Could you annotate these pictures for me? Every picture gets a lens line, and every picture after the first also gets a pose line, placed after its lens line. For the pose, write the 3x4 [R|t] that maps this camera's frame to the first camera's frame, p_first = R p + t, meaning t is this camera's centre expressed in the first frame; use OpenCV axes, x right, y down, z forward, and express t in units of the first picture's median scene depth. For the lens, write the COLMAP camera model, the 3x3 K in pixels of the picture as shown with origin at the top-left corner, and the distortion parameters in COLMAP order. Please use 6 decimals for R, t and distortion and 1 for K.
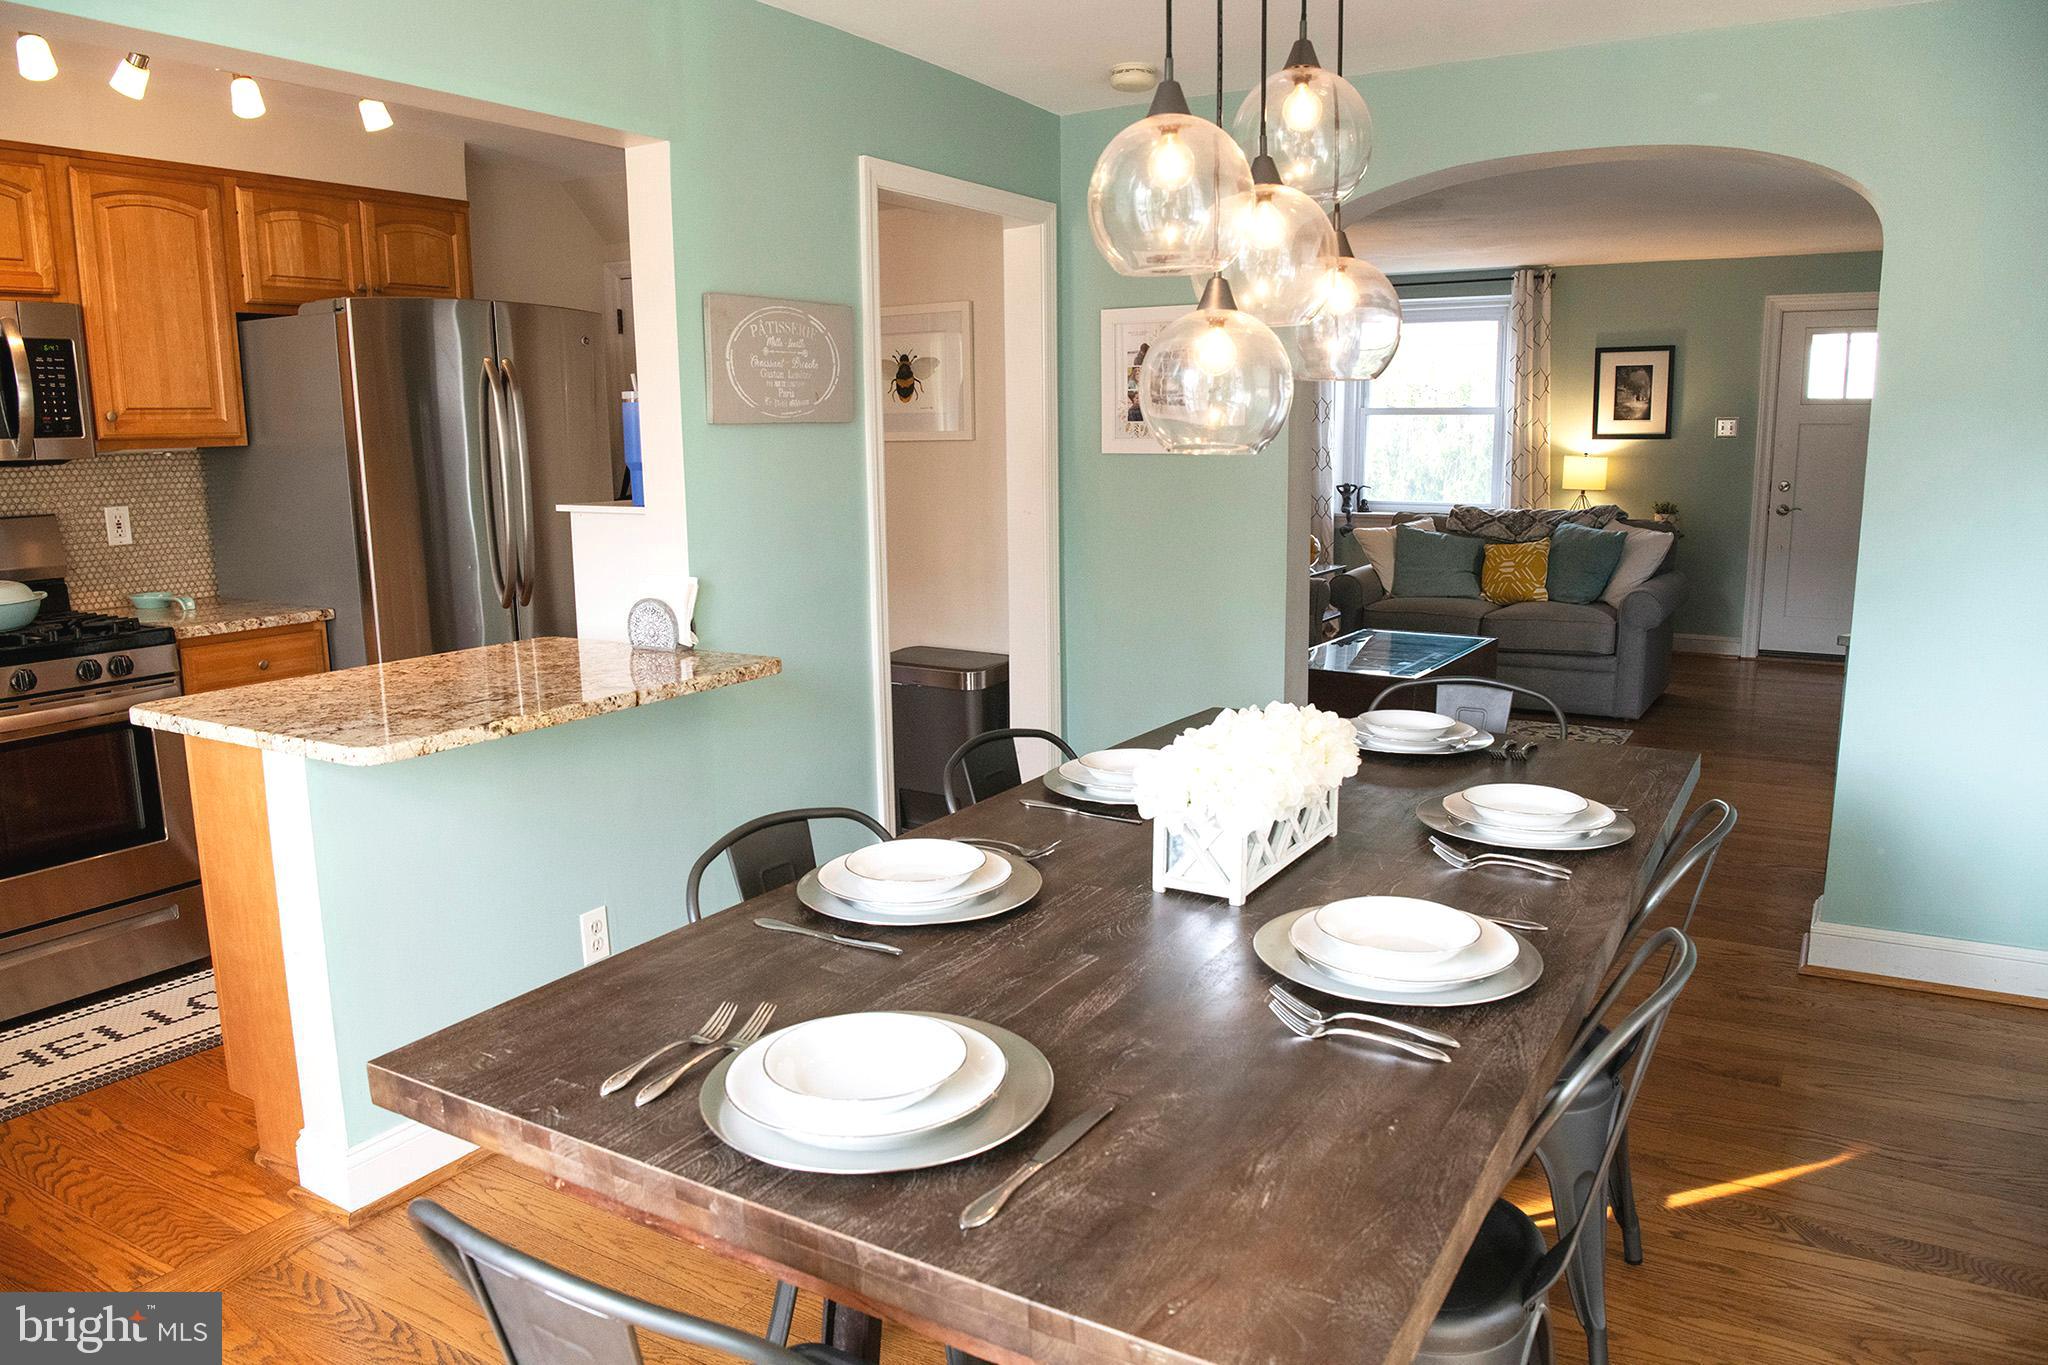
lens RADIAL K [[1415.4, 0, 1031.4], [0, 1415.4, 689.6], [0, 0, 1]] dist [-0.064743, 0.005300]
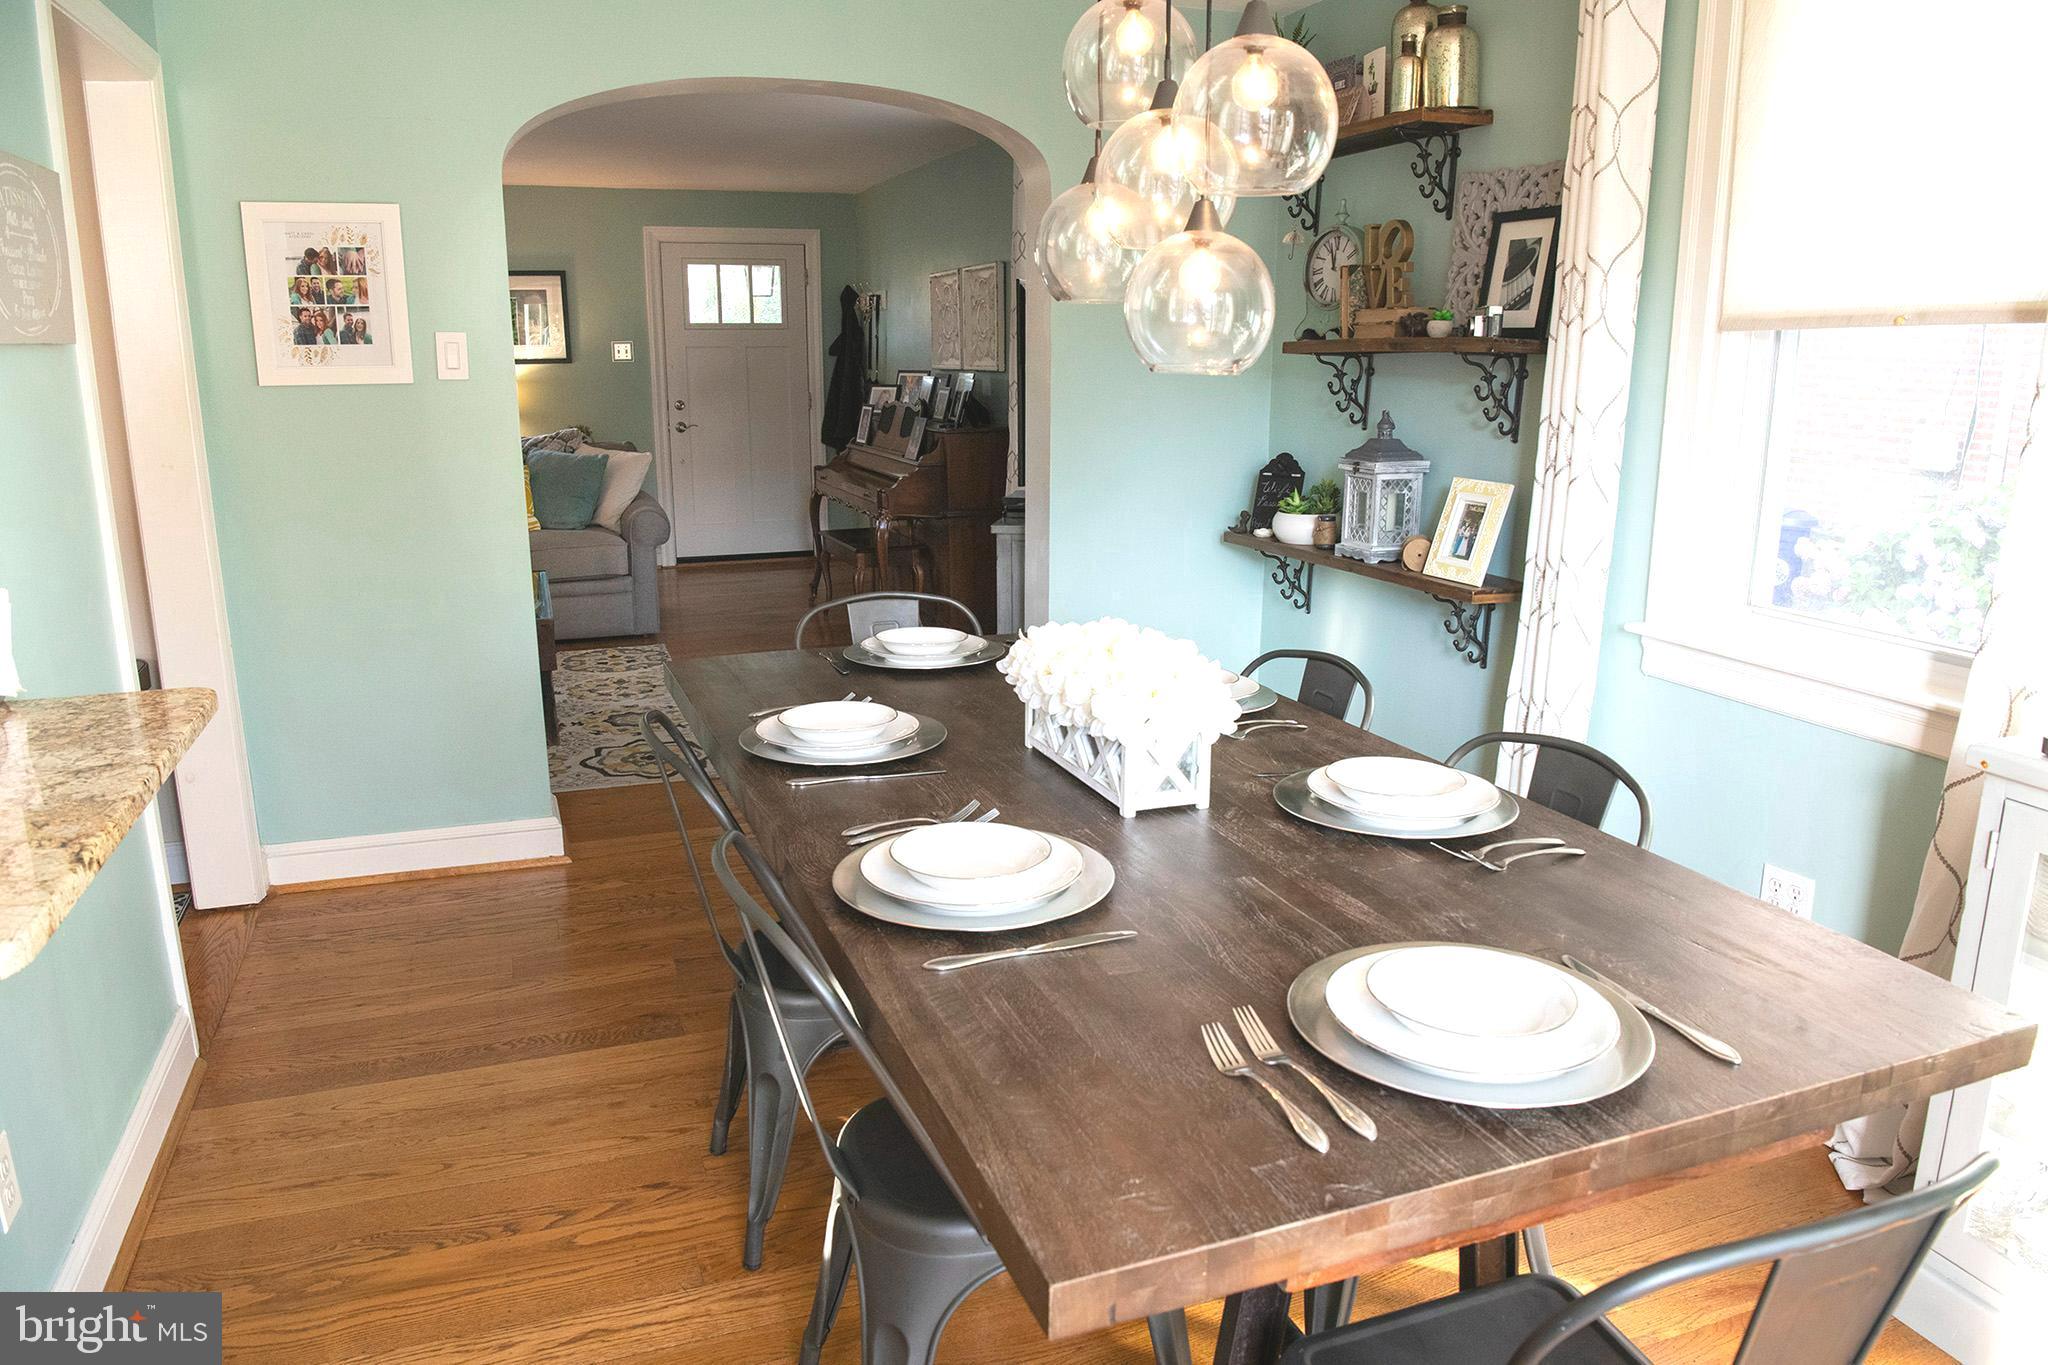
lens RADIAL K [[1415.4, 0, 1034.0], [0, 1415.4, 682.2], [0, 0, 1]] dist [-0.064743, 0.005300]
pose [[0.618959, -0.170623, 0.766666, -0.204727], [0.135609, 0.984675, 0.109659, -0.020234], [-0.773628, 0.036092, 0.632612, 0.122000]]
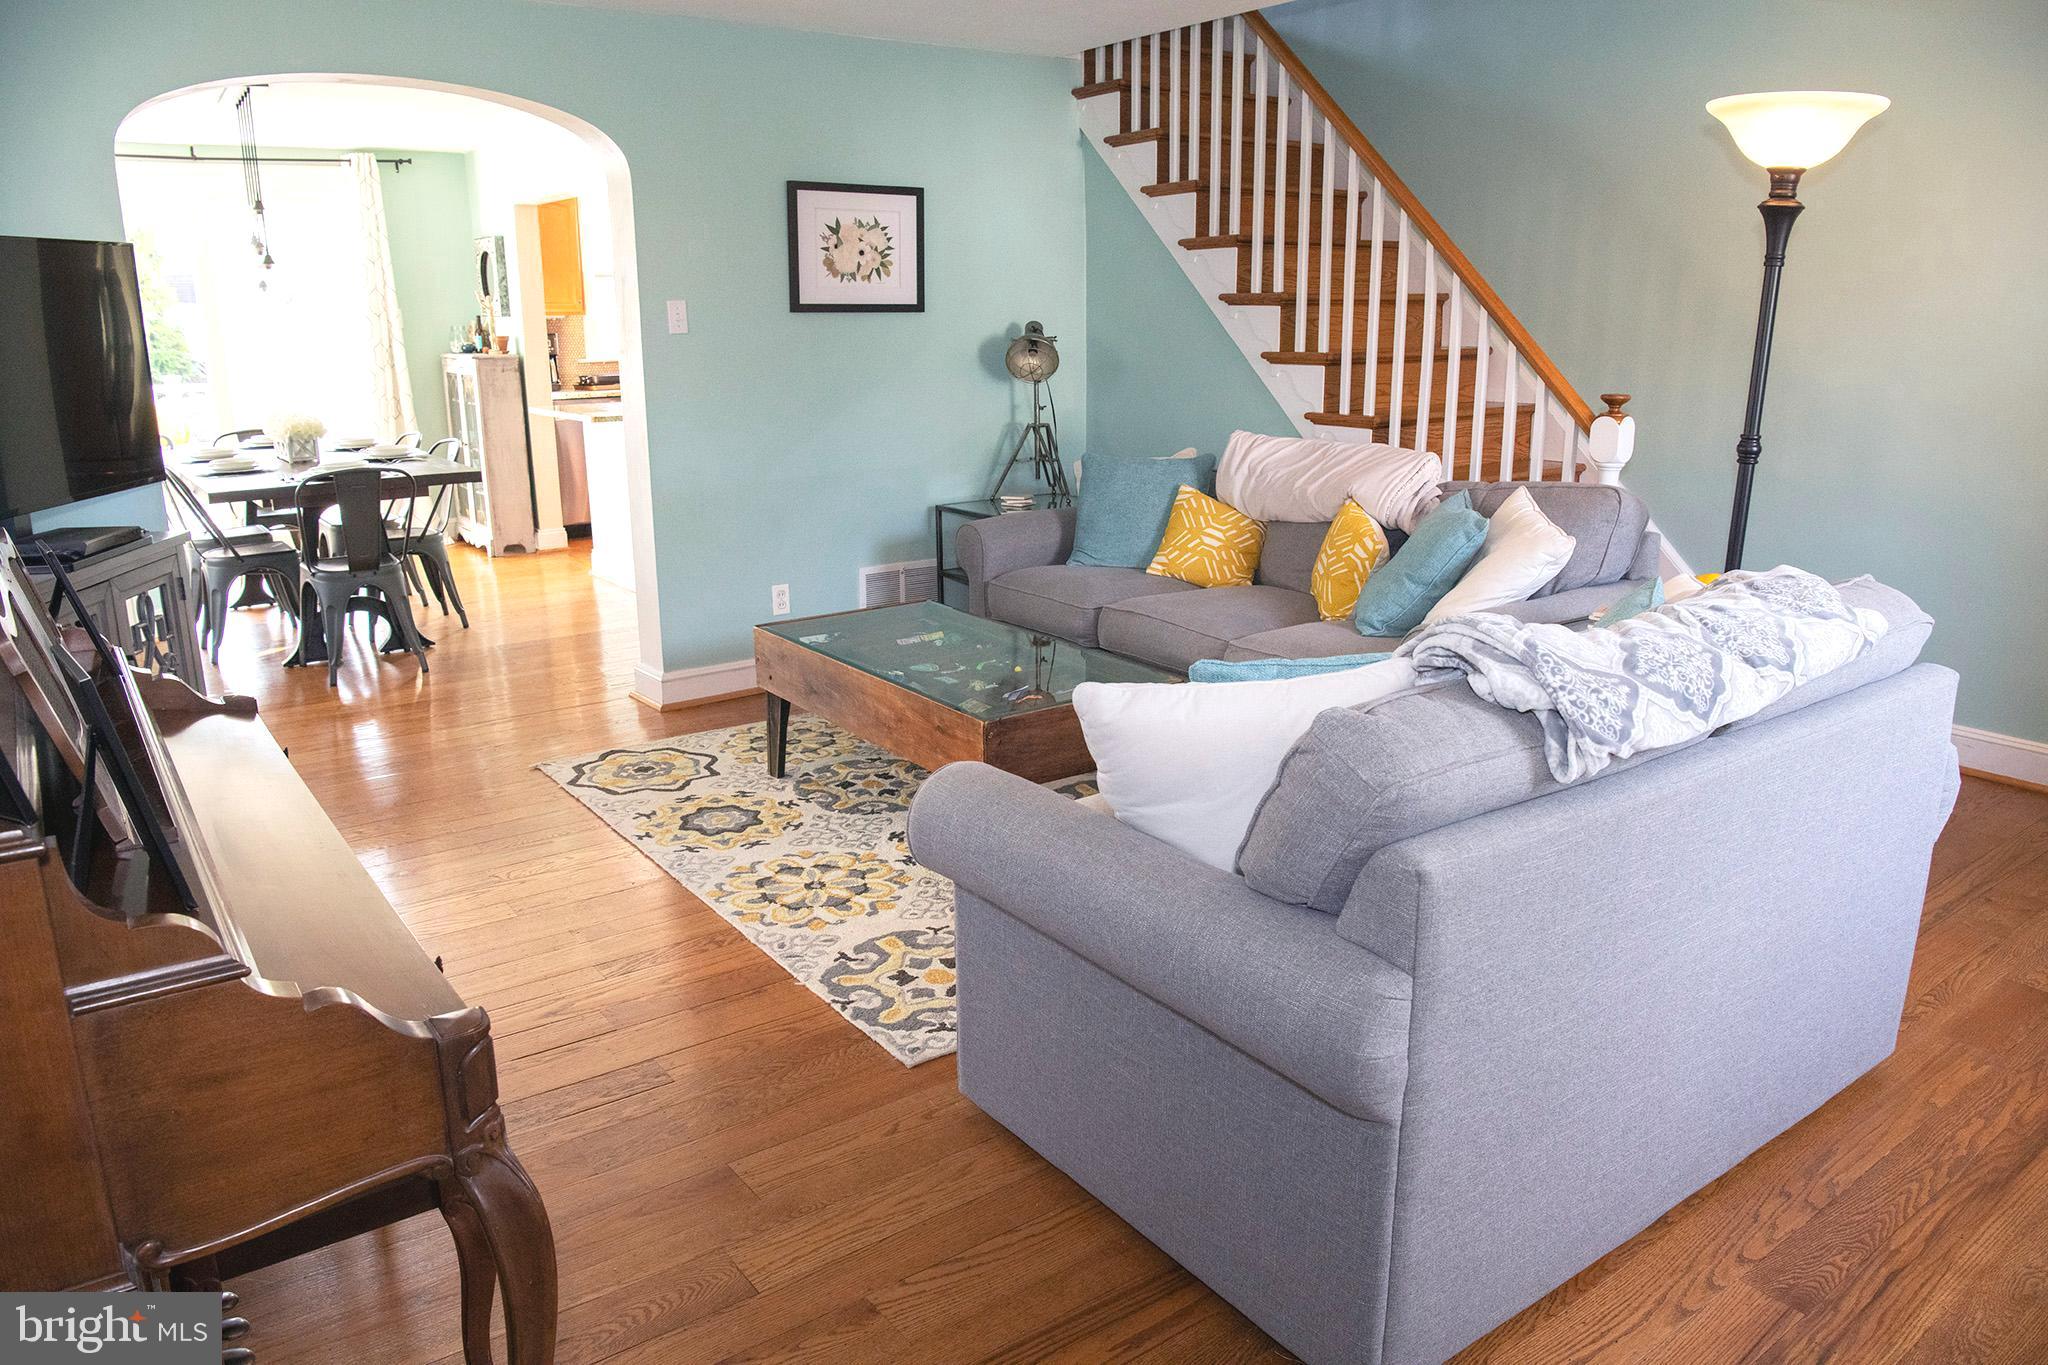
lens RADIAL K [[1415.4, 0, 1017.0], [0, 1415.4, 677.1], [0, 0, 1]] dist [-0.064743, 0.005300]
pose [[-0.386317, 0.249289, -0.888040, 1.147276], [-0.154978, 0.931553, 0.328923, -0.288468], [0.909253, 0.264695, -0.321240, 1.541755]]
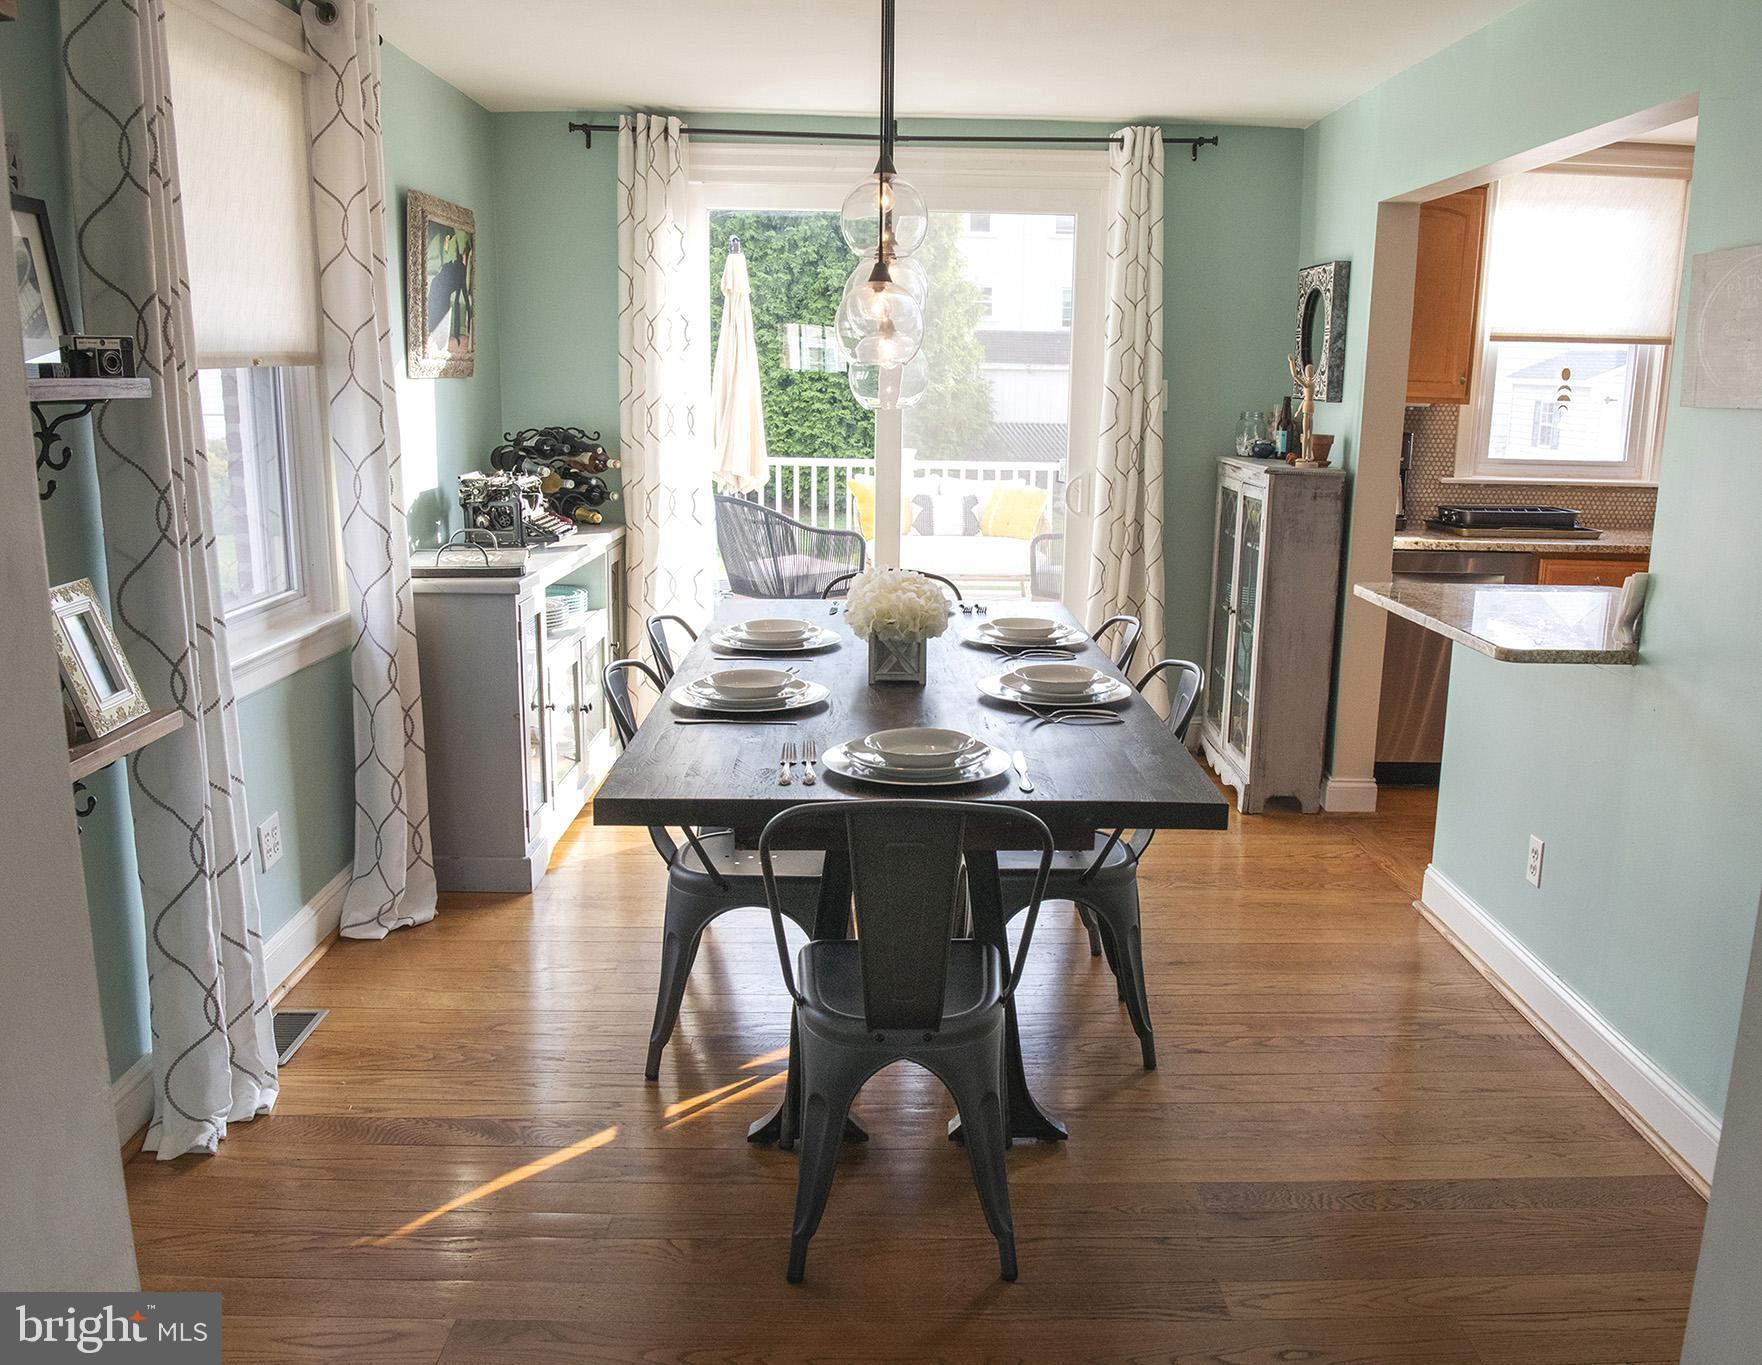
lens RADIAL K [[1471.6, 0, 887.9], [0, 1471.6, 681.9], [0, 0, 1]] dist [-0.034825, -0.000803]
pose [[-0.853430, 0.099117, -0.511696, 0.726841], [-0.102671, 0.930545, 0.351489, -0.213230], [0.510995, 0.352508, -0.783979, 1.161445]]
